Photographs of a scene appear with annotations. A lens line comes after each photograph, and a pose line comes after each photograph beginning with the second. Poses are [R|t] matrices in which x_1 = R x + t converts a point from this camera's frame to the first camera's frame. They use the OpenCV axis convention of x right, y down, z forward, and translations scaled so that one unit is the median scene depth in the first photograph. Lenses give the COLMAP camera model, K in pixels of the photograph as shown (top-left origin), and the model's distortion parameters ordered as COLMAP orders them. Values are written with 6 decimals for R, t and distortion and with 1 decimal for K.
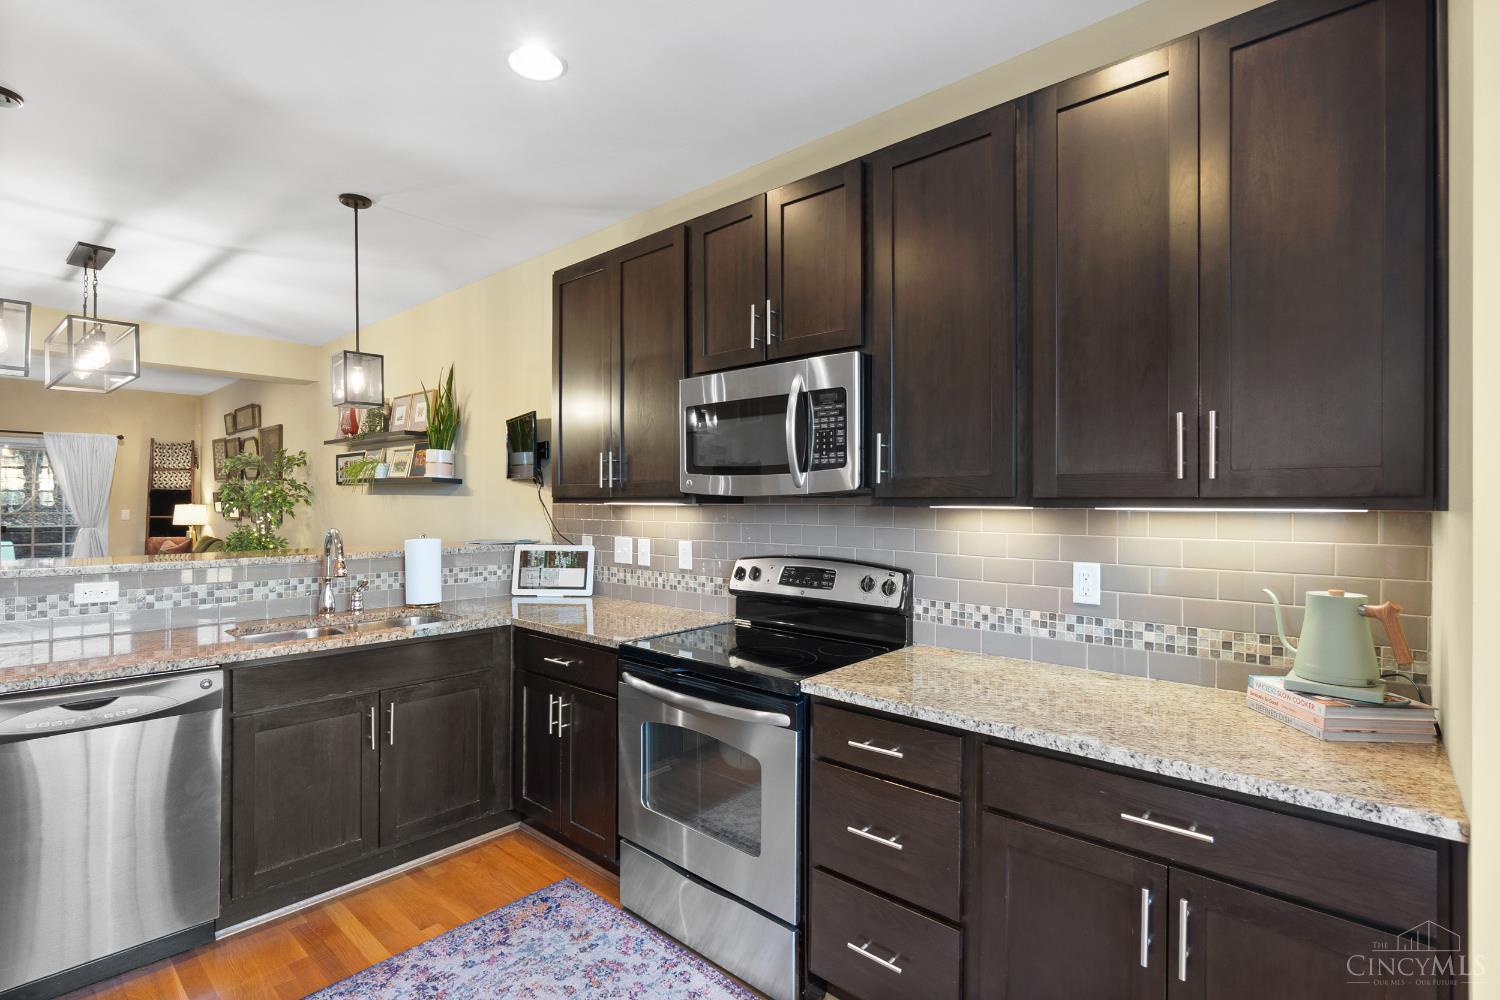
lens RADIAL K [[712.5, 0, 750.0], [0, 712.5, 500.0], [0, 0, 1]] dist [-0.000967, -0.000241]
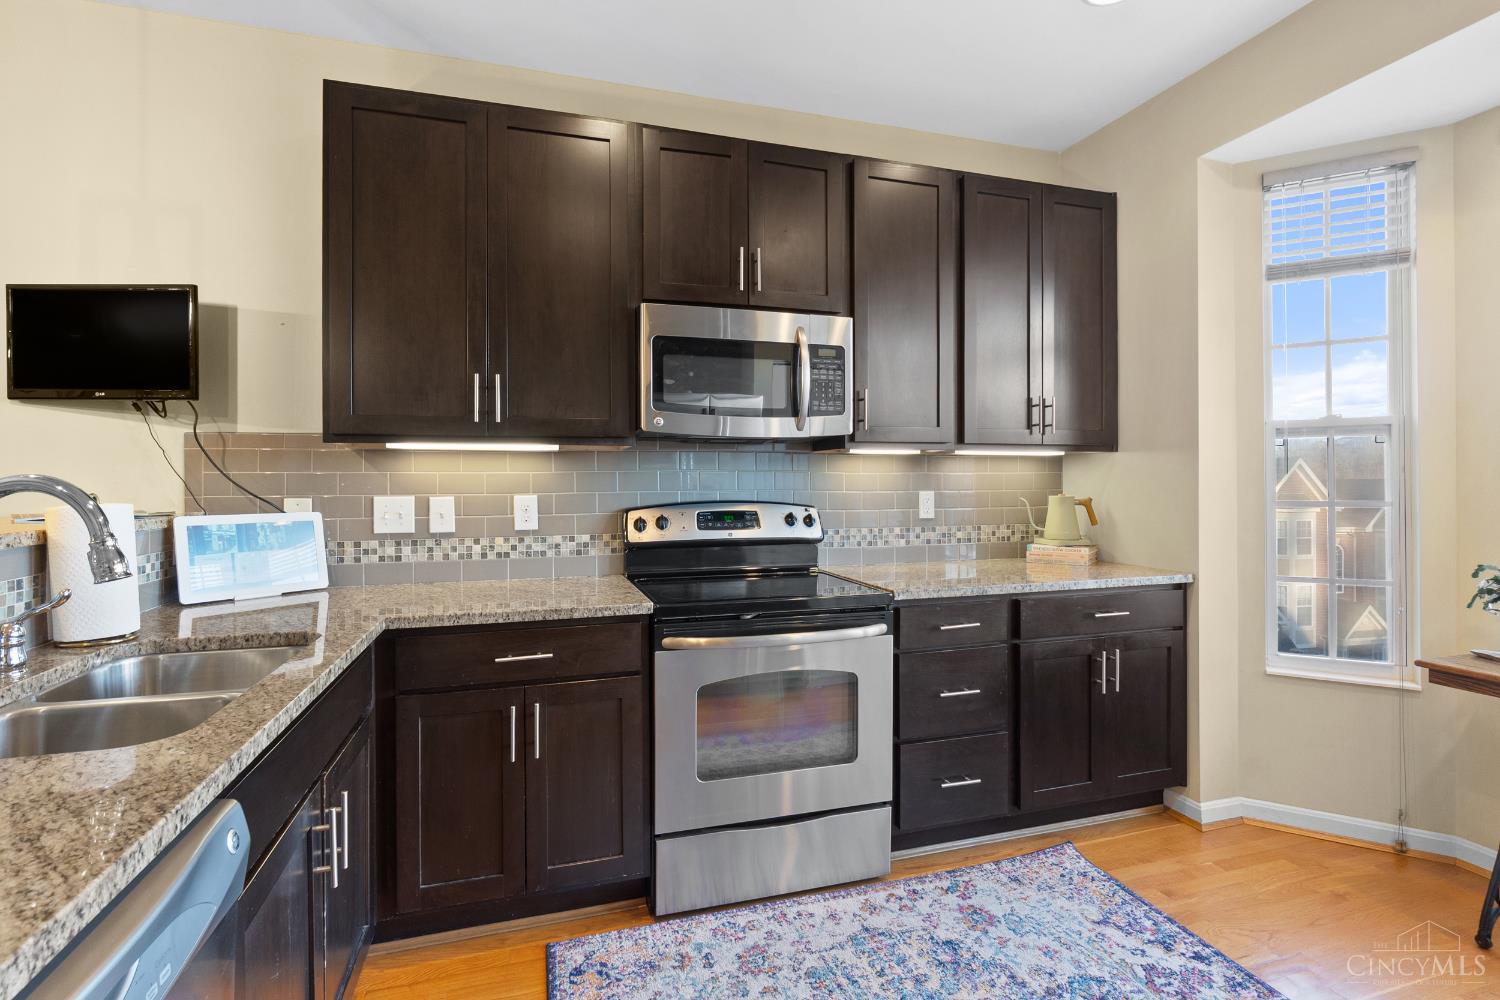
lens RADIAL K [[699.7, 0, 744.9], [0, 699.7, 480.0], [0, 0, 1]] dist [0.002293, 0.000037]
pose [[0.517142, -0.001262, 0.855899, -0.803335], [0.006446, 0.999976, -0.002420, 0.054359], [-0.855876, 0.006768, 0.517138, 0.466124]]
